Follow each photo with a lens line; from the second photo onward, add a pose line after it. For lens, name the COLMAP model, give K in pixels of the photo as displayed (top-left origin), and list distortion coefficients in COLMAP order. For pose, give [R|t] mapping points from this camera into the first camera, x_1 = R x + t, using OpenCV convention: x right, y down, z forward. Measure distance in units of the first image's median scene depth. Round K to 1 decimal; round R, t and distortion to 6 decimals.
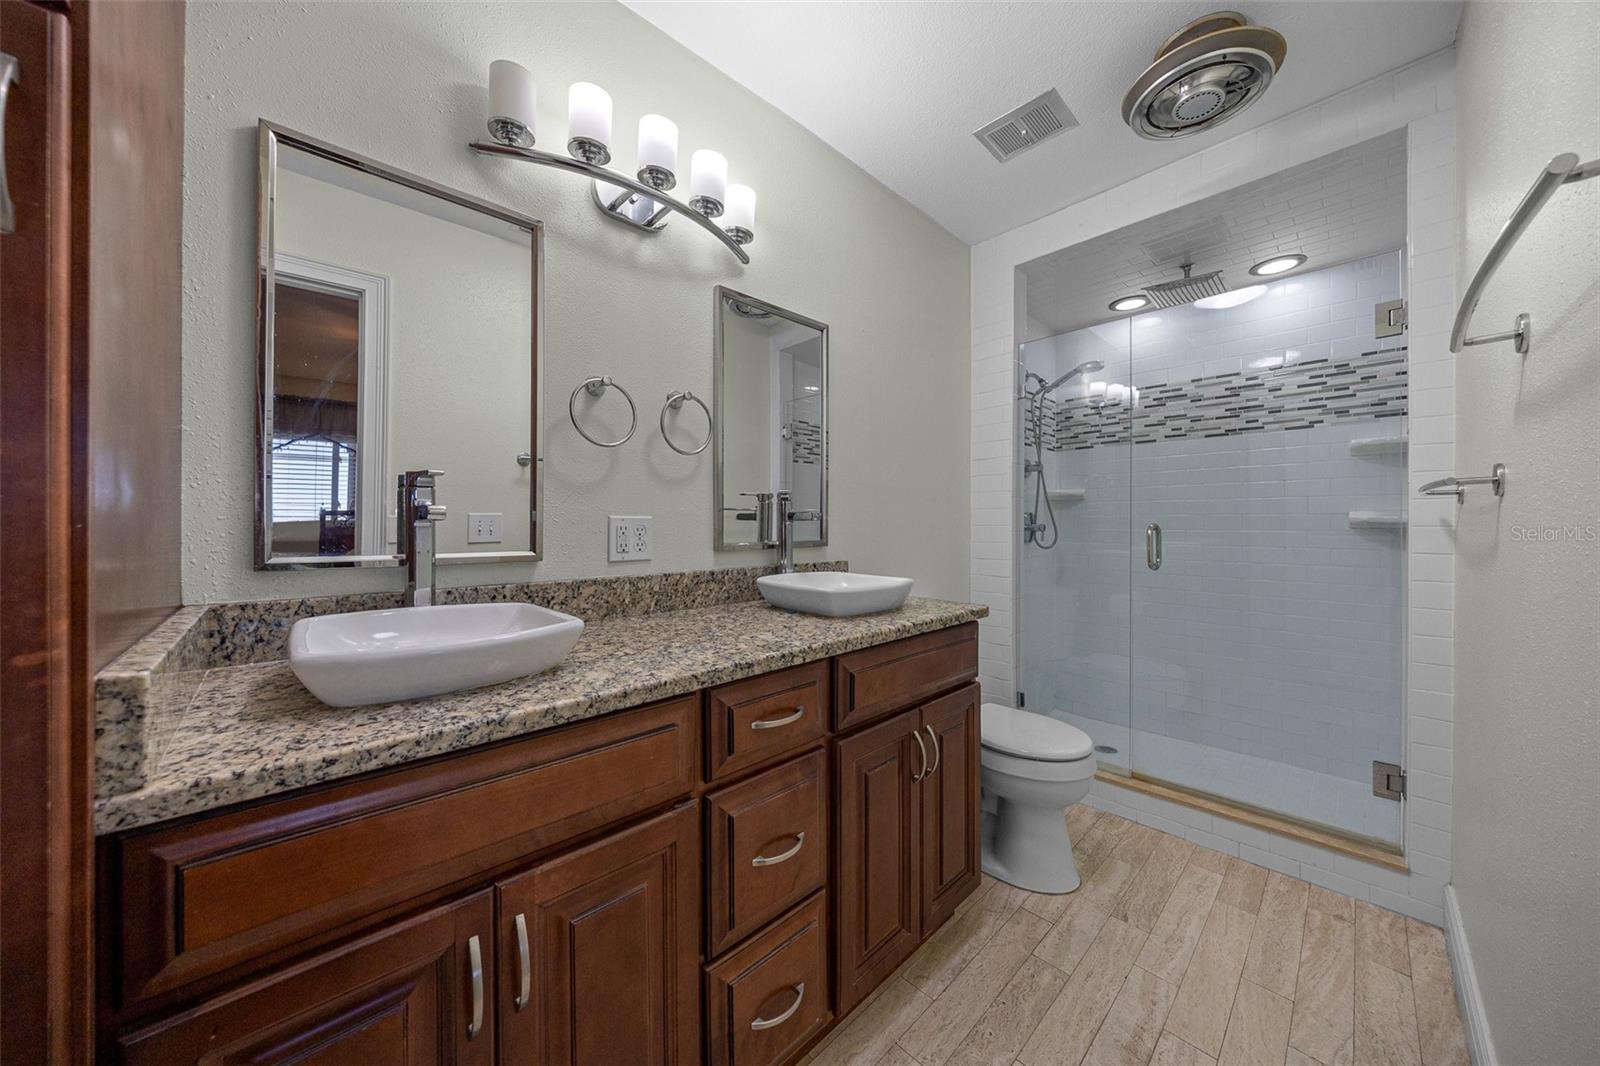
lens RADIAL K [[536.0, 0, 799.5], [0, 536.0, 526.7], [0, 0, 1]] dist [-0.001302, 0.000016]
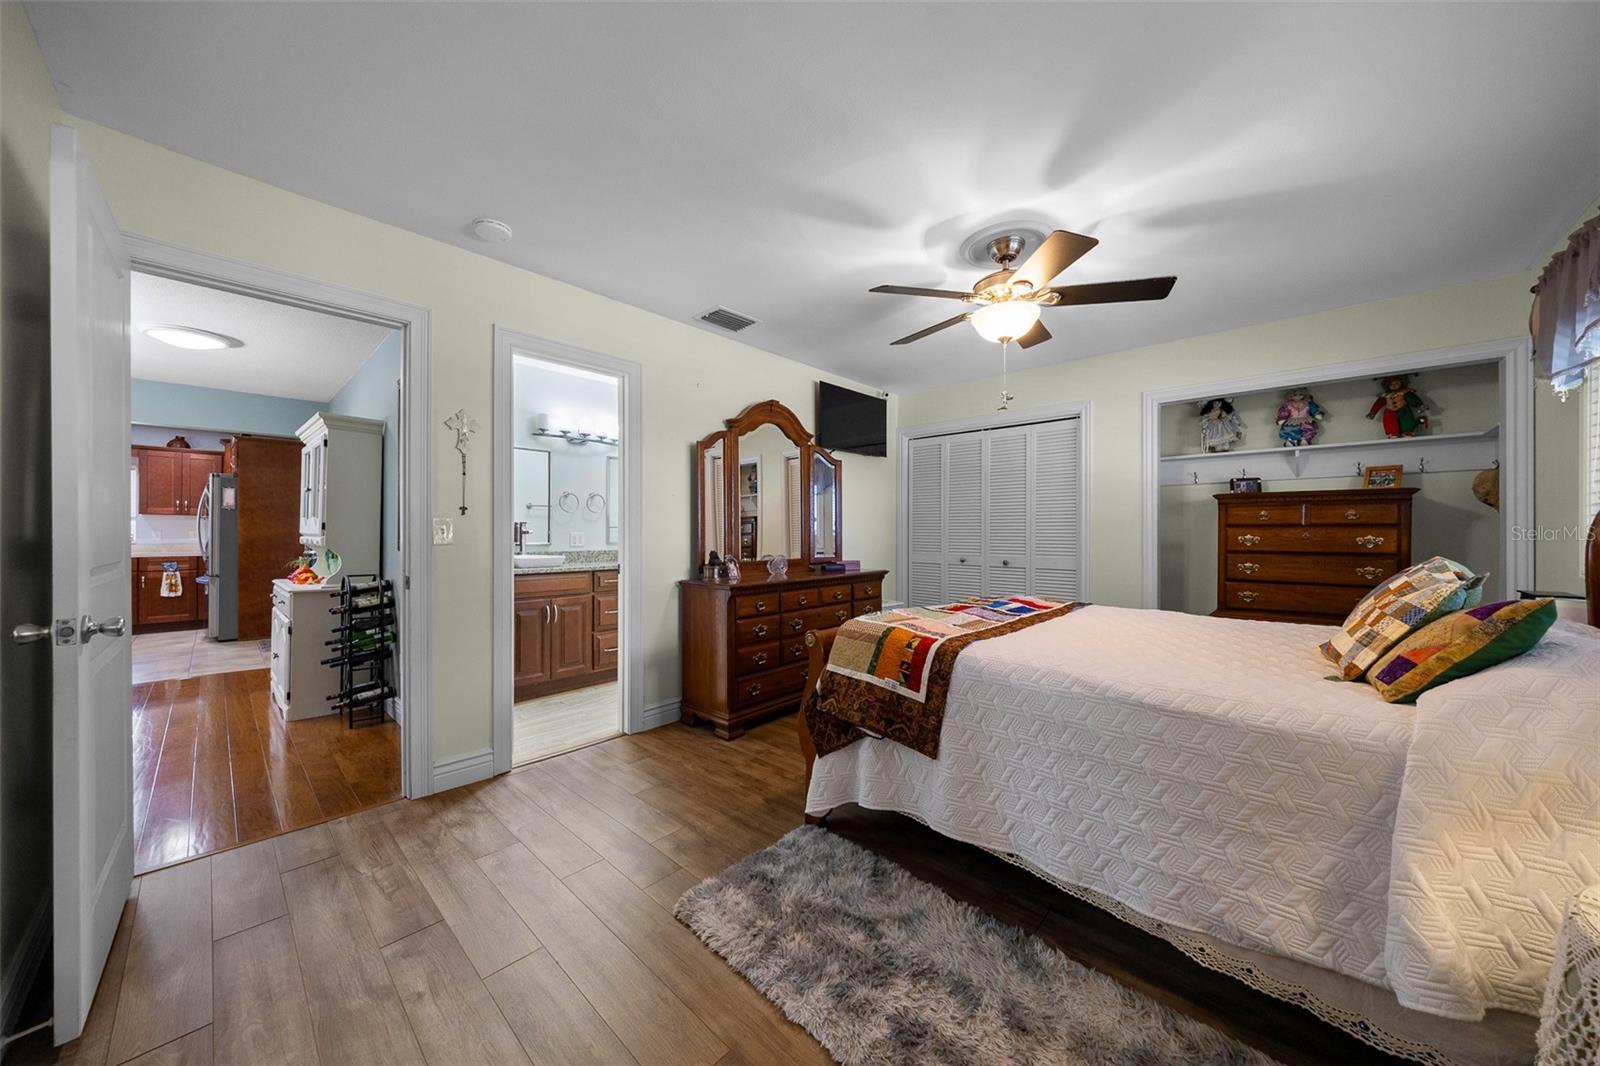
lens RADIAL K [[541.2, 0, 806.1], [0, 541.2, 535.8], [0, 0, 1]] dist [-0.001246, -0.000032]
pose [[0.997207, -0.002200, 0.074660, 0.974655], [0.002135, 0.999997, 0.000950, -0.000832], [-0.074662, -0.000788, 0.997209, -2.816584]]
